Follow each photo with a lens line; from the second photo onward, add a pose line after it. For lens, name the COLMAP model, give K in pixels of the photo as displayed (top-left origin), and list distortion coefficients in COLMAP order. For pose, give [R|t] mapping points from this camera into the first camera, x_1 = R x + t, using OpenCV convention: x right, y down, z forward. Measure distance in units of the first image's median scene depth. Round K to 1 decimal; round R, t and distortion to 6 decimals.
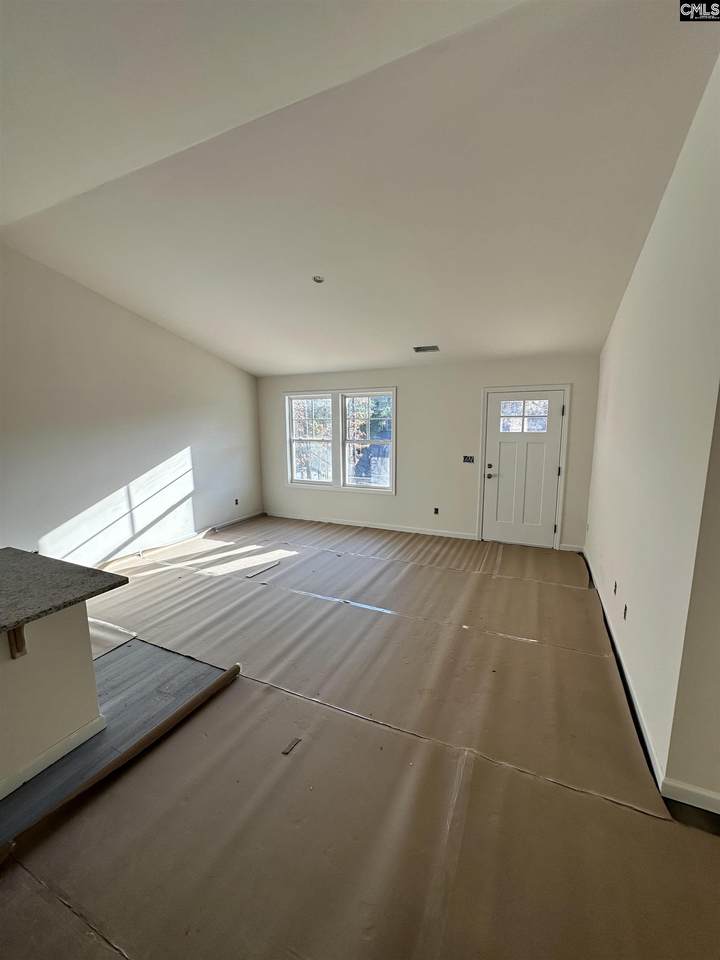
lens RADIAL K [[383.9, 0, 358.3], [0, 383.9, 482.1], [0, 0, 1]] dist [0.002015, 0.000148]
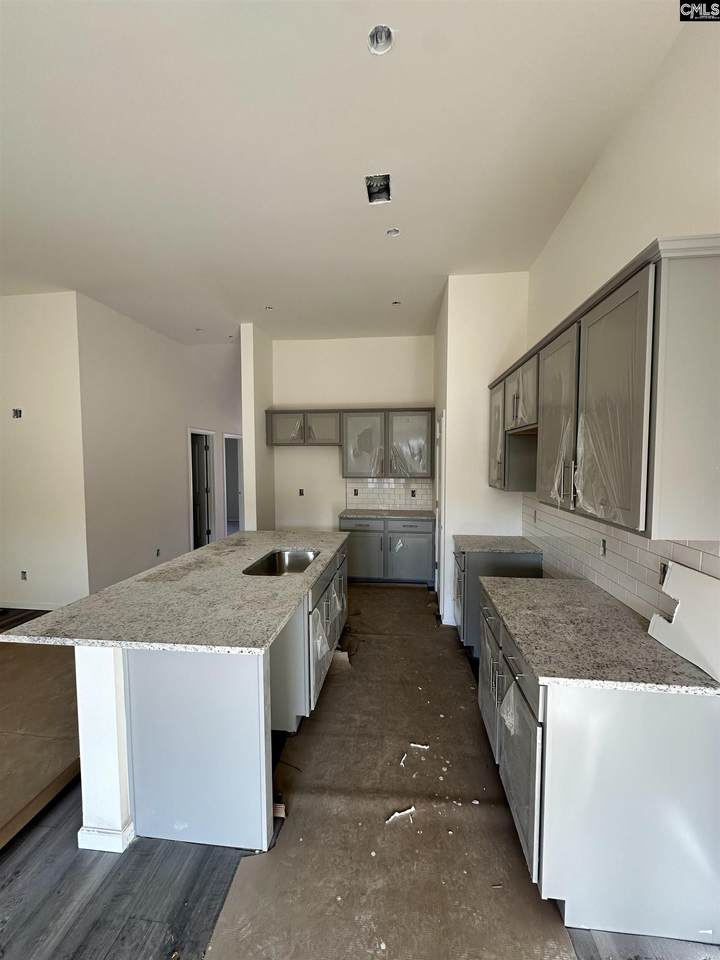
lens RADIAL K [[383.9, 0, 364.2], [0, 383.9, 479.4], [0, 0, 1]] dist [0.002015, 0.000148]
pose [[-0.948440, 0.029352, -0.315594, -1.211908], [-0.038484, 0.977672, 0.206583, -0.316093], [0.314611, 0.208077, -0.926134, 2.158461]]
